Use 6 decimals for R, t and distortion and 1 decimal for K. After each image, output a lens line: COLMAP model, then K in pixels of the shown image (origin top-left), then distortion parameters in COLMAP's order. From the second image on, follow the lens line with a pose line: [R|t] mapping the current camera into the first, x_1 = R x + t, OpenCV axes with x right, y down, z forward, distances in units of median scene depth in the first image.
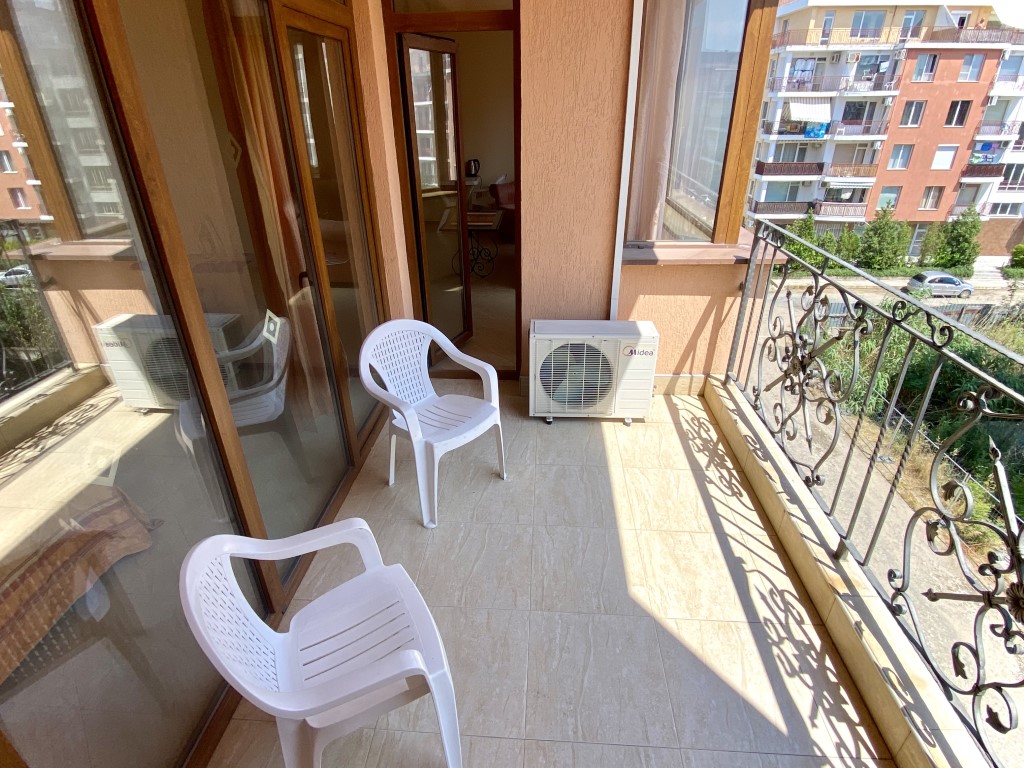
lens RADIAL K [[539.4, 0, 513.2], [0, 539.4, 380.2], [0, 0, 1]] dist [0.024665, -0.014849]
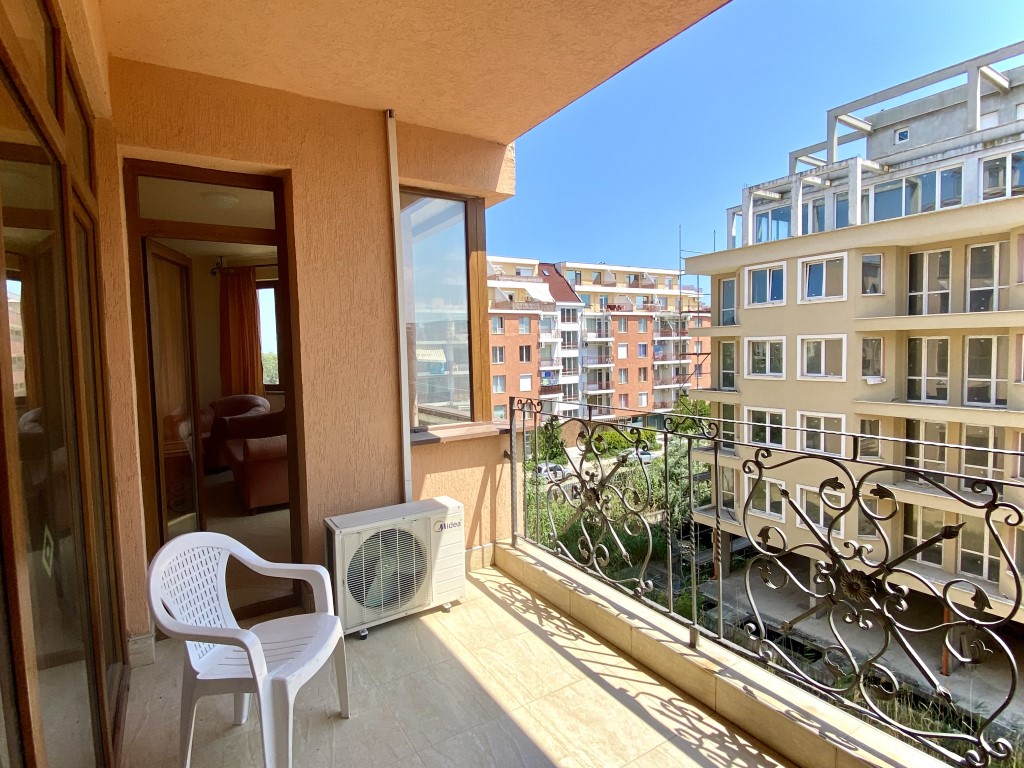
lens RADIAL K [[539.4, 0, 513.1], [0, 539.4, 373.5], [0, 0, 1]] dist [0.024665, -0.014849]
pose [[0.809666, -0.038169, 0.585648, -0.245150], [0.280845, 0.901410, -0.329523, 0.057815], [-0.515331, 0.431280, 0.740561, 0.075989]]
